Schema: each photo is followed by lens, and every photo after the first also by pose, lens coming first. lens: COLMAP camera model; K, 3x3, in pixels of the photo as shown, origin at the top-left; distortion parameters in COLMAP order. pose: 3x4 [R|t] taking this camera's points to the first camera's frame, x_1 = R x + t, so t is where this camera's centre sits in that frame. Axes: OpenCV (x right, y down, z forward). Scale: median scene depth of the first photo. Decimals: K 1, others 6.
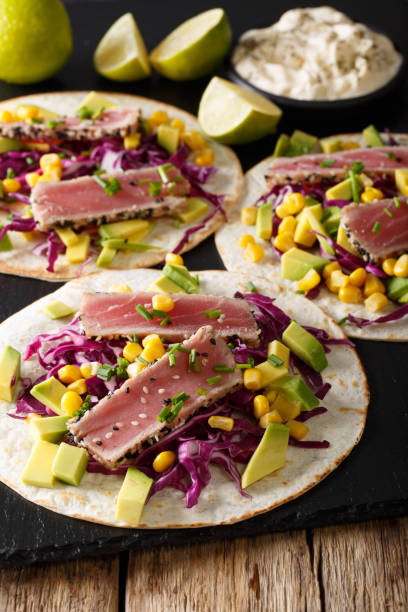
lens RADIAL K [[2006.8, 0, 204.0], [0, 2006.8, 306.0], [0, 0, 1]] dist [-0.155850, 3.610377]
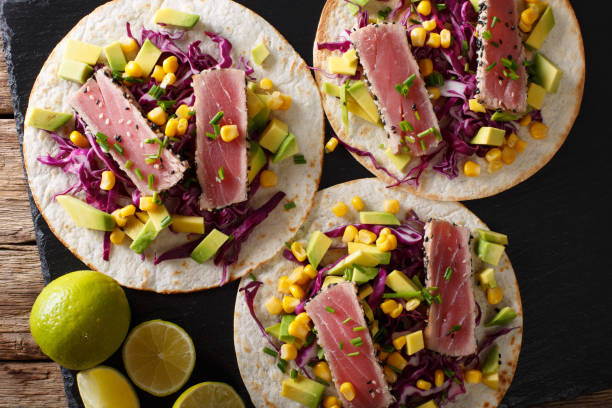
lens RADIAL K [[959.6, 0, 306.0], [0, 959.6, 204.0], [0, 0, 1]] dist [-0.198588, 0.062301]
pose [[0.004265, 0.999517, -0.030776, 0.043797], [-0.673563, 0.025619, 0.738686, -0.490167], [0.739118, 0.017579, 0.673347, 0.651456]]
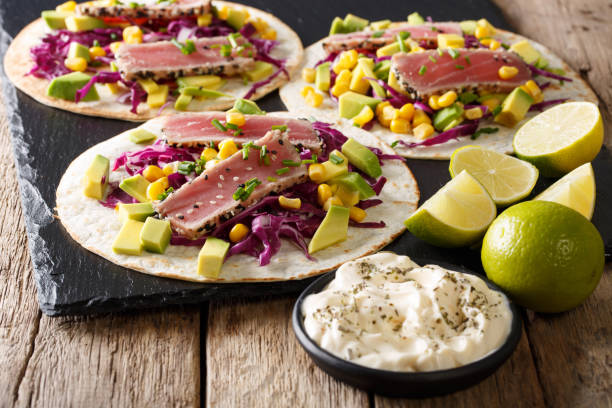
lens RADIAL K [[2006.8, 0, 306.0], [0, 2006.8, 204.0], [0, 0, 1]] dist [-0.155850, 3.610377]
pose [[0.999468, -0.002362, 0.032520, -0.018275], [0.007393, 0.987815, -0.155460, 0.228078], [-0.031757, 0.155618, 0.987307, -0.113363]]
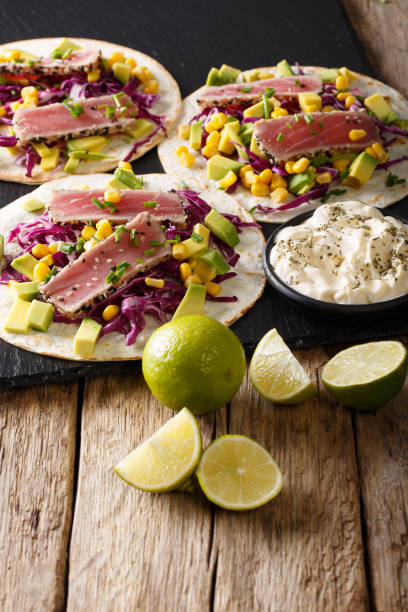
lens RADIAL K [[2006.8, 0, 204.0], [0, 2006.8, 306.0], [0, 0, 1]] dist [-0.155850, 3.610377]
pose [[0.999725, -0.016344, -0.016812, 0.061620], [0.016672, 0.999670, 0.019559, 0.046457], [0.016486, -0.019833, 0.999667, -0.312863]]
